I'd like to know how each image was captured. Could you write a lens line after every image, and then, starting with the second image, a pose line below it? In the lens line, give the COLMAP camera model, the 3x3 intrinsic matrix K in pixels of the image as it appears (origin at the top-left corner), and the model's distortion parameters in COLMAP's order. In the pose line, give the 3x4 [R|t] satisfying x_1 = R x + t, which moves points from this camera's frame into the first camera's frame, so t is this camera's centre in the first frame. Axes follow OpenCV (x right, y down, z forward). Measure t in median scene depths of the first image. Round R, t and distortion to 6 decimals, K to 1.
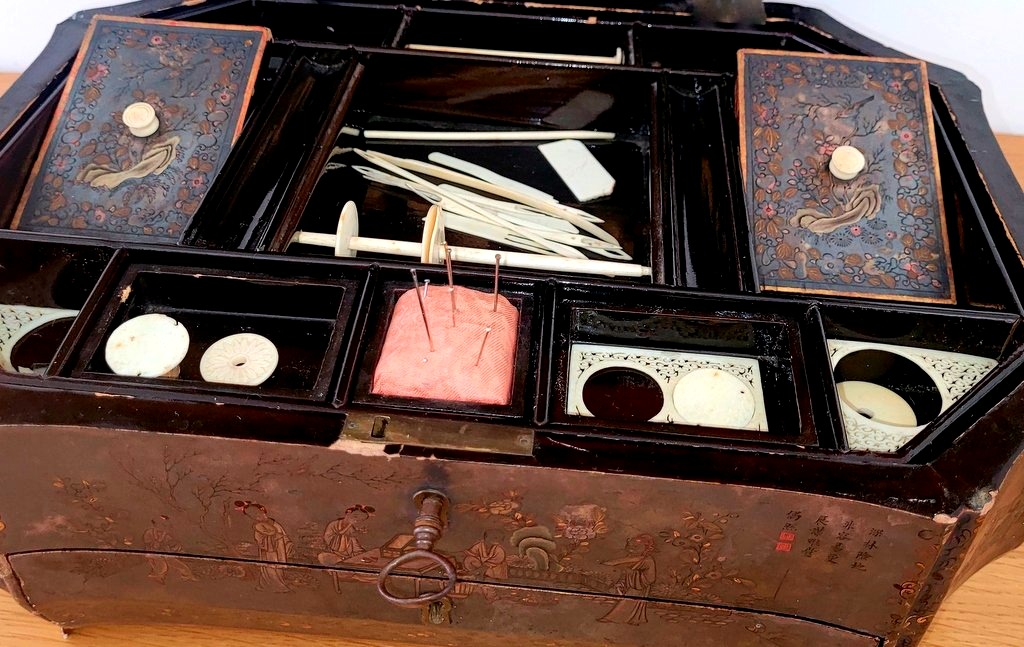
lens RADIAL K [[1021.4, 0, 515.7], [0, 1021.4, 267.4], [0, 0, 1]] dist [-0.002933, 0.000000]
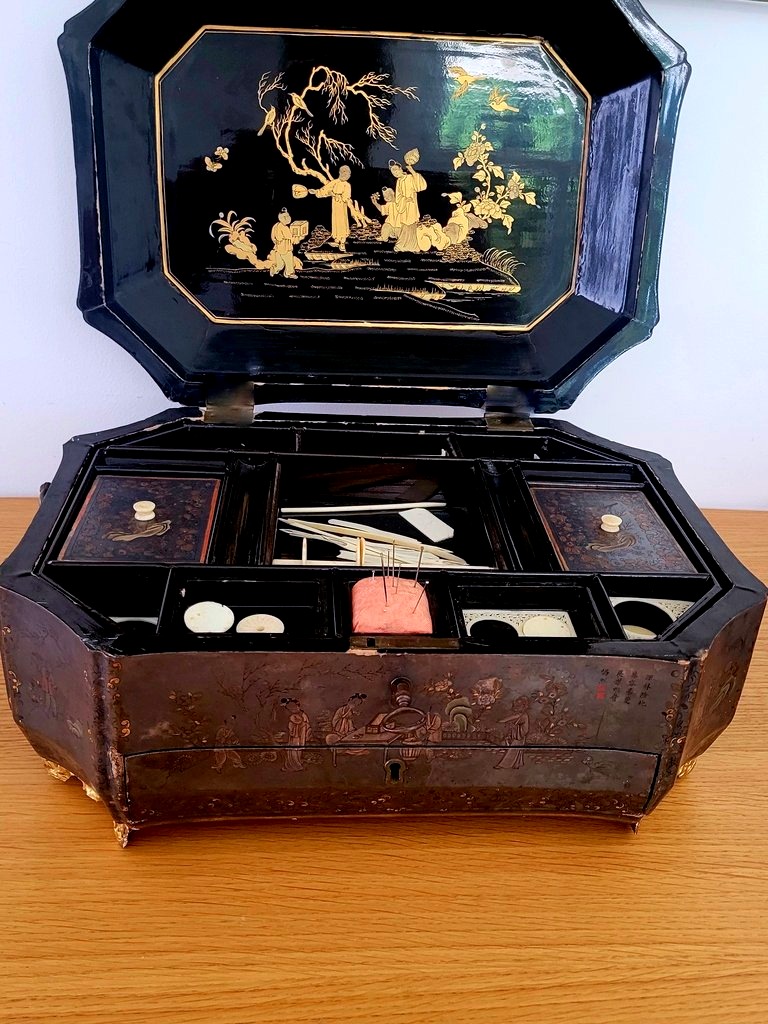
lens RADIAL K [[1021.2, 0, 411.0], [0, 1021.2, 518.0], [0, 0, 1]] dist [-0.002166, 0.000000]
pose [[0.984002, -0.047080, 0.171825, -0.252714], [0.080220, 0.978236, -0.191363, 0.205585], [-0.159076, 0.202085, 0.966362, -0.519730]]
